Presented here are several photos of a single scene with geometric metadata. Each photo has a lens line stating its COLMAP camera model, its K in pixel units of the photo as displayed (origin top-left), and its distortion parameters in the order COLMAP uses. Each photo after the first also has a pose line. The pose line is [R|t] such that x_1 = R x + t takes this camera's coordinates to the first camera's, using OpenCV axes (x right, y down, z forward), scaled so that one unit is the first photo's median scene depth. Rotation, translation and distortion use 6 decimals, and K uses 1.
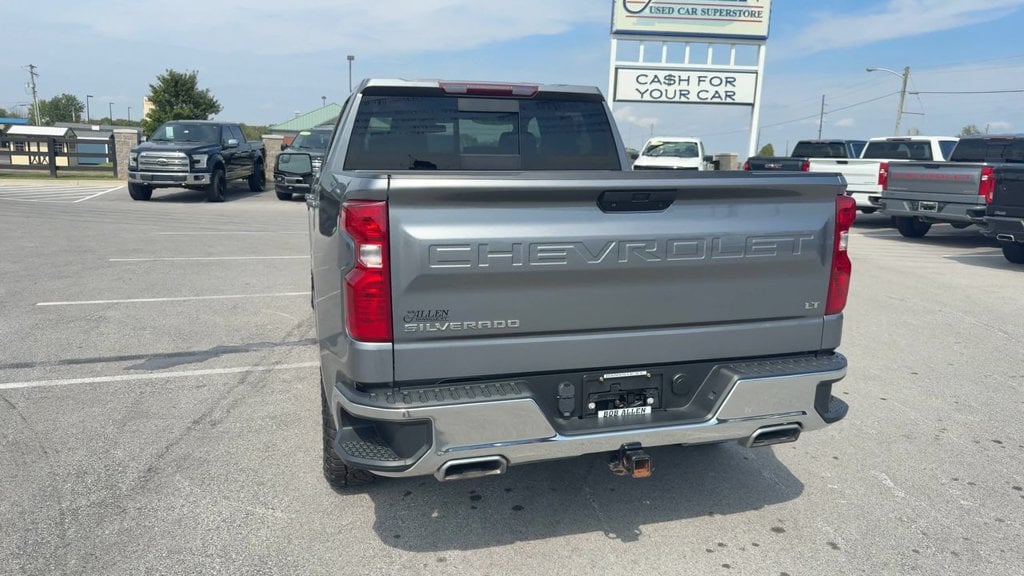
lens RADIAL K [[720.0, 0, 509.2], [0, 720.0, 297.8], [0, 0, 1]] dist [0.044883, -0.071493]
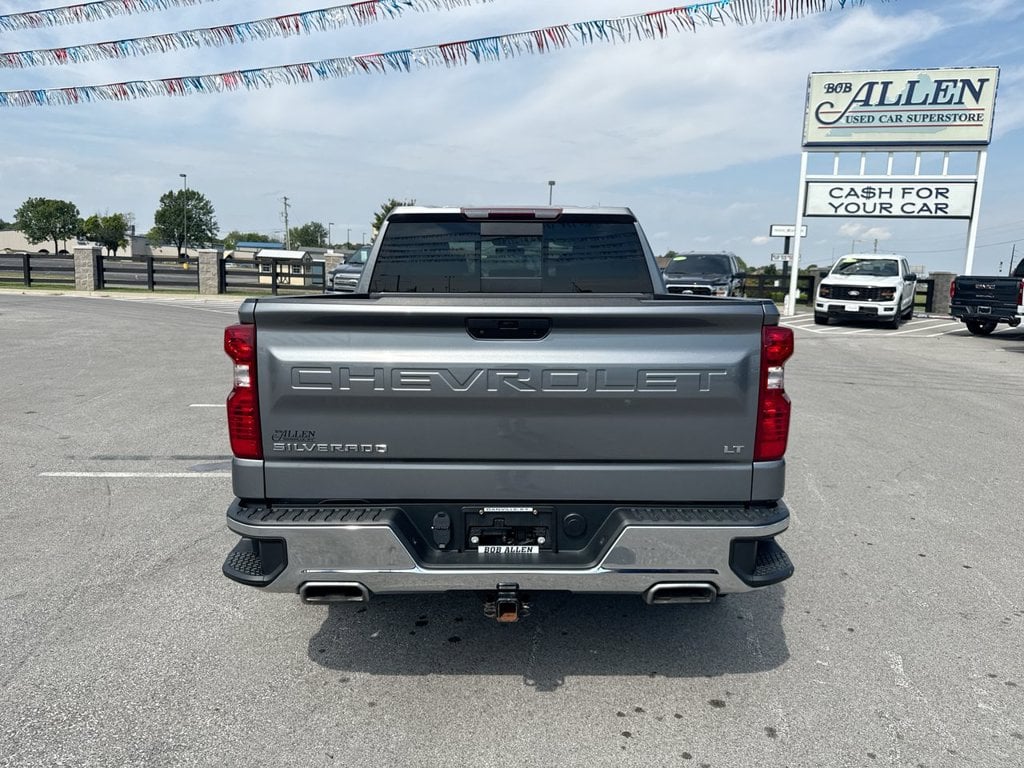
lens RADIAL K [[720.3, 0, 510.3], [0, 720.3, 377.7], [0, 0, 1]] dist [0.034381, -0.055143]
pose [[0.961515, 0.036574, -0.272308, 0.247538], [-0.050756, 0.997687, -0.045220, -0.014423], [0.270024, 0.057301, 0.961147, 0.047600]]
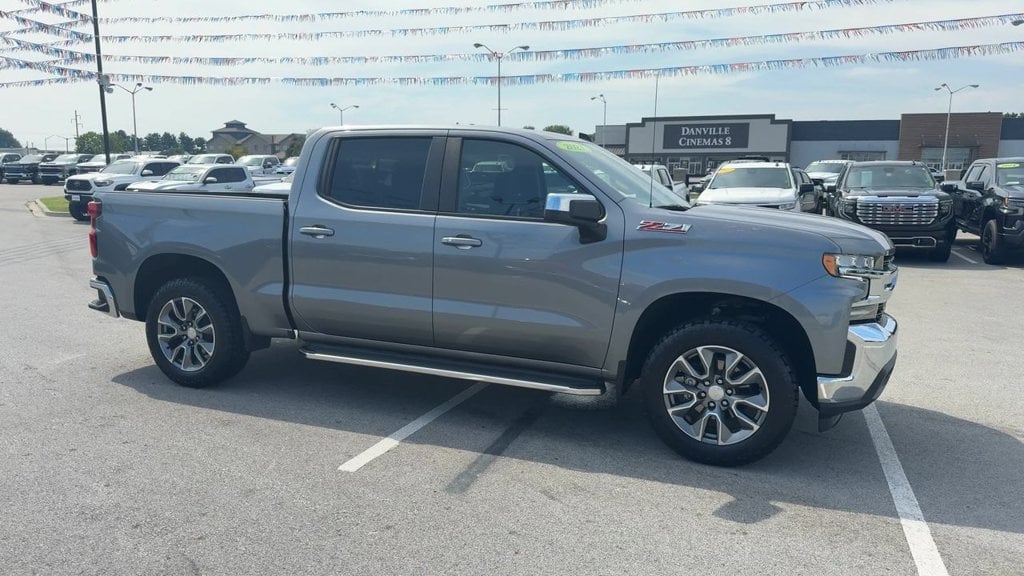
lens RADIAL K [[720.0, 0, 507.1], [0, 720.0, 291.4], [0, 0, 1]] dist [0.044883, -0.071493]
pose [[-0.610638, 0.089874, -0.786793, 0.905705], [-0.173844, 0.954090, 0.243906, -0.395417], [0.772592, 0.285718, -0.566980, 2.049560]]
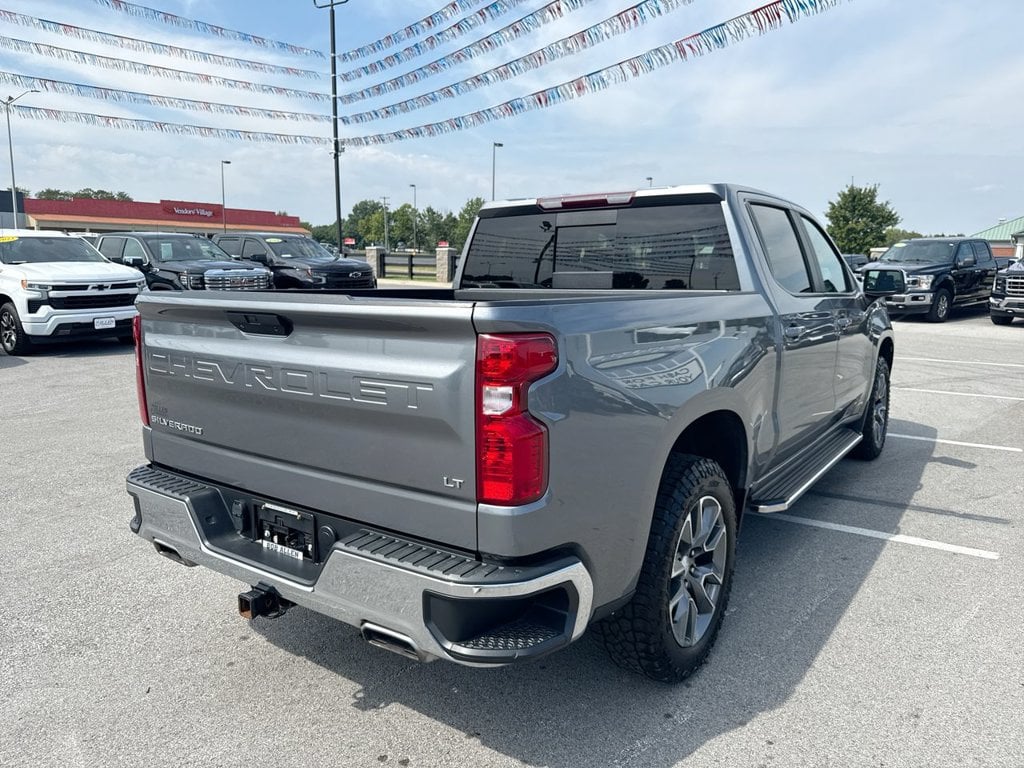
lens RADIAL K [[720.3, 0, 505.9], [0, 720.3, 384.3], [0, 0, 1]] dist [0.034381, -0.055143]
pose [[0.620564, 0.112668, -0.776020, 0.626243], [-0.141506, 0.989467, 0.030500, -0.073382], [0.771282, 0.090884, 0.629971, 0.368820]]
